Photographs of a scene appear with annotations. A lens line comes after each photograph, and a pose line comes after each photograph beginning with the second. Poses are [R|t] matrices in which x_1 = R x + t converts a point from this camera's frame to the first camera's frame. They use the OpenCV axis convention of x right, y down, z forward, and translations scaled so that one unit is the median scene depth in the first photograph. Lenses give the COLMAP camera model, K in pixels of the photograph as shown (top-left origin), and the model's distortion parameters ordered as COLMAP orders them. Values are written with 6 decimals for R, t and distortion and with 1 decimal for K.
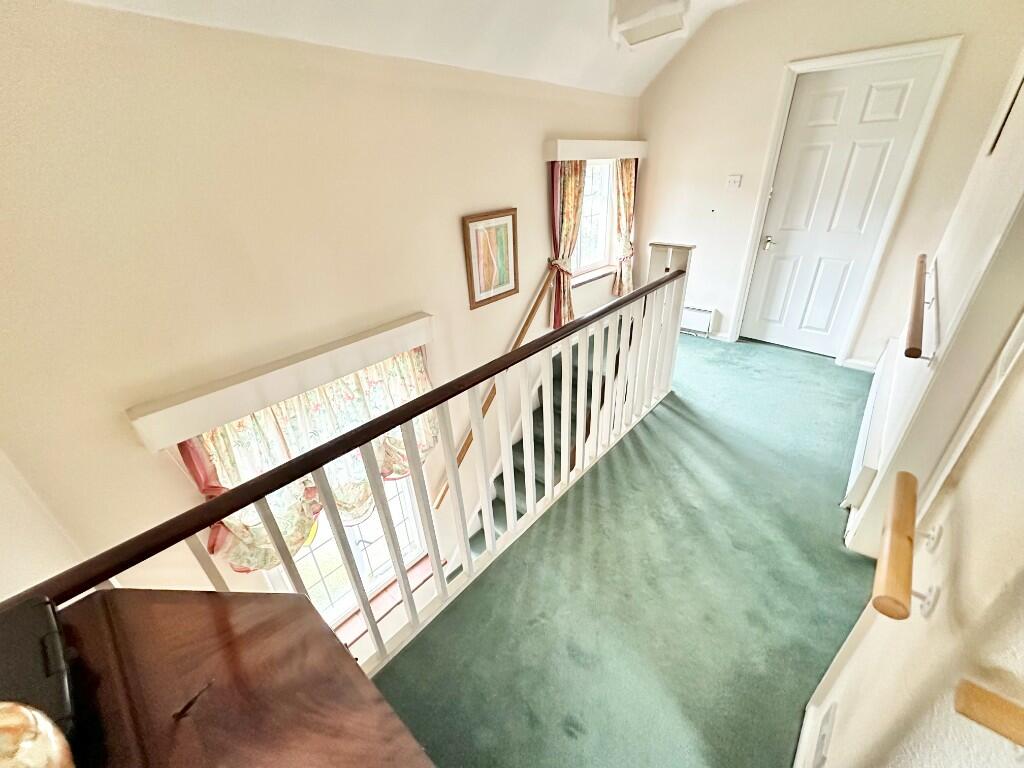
lens RADIAL K [[409.3, 0, 515.4], [0, 409.3, 385.2], [0, 0, 1]] dist [-0.005426, -0.000988]
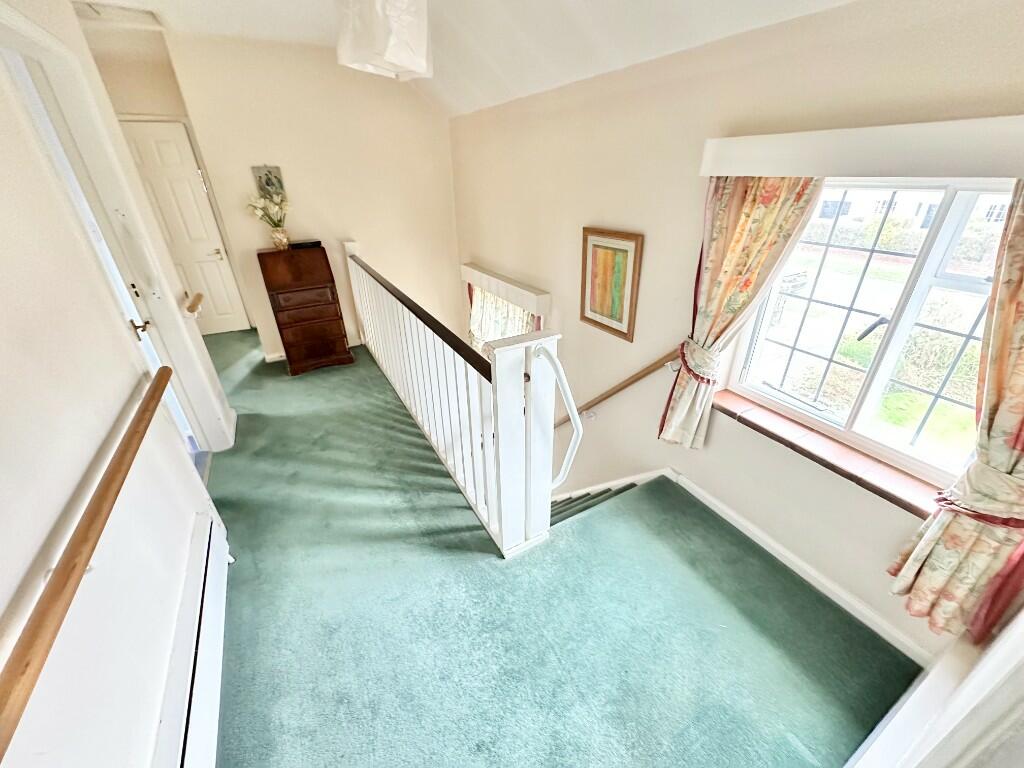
lens RADIAL K [[409.3, 0, 512.6], [0, 409.3, 384.7], [0, 0, 1]] dist [-0.005426, -0.000988]
pose [[-0.325608, 0.469661, -0.820608, 0.832938], [-0.435334, 0.695969, 0.571062, -0.571213], [0.839323, 0.543181, -0.022154, 0.971680]]
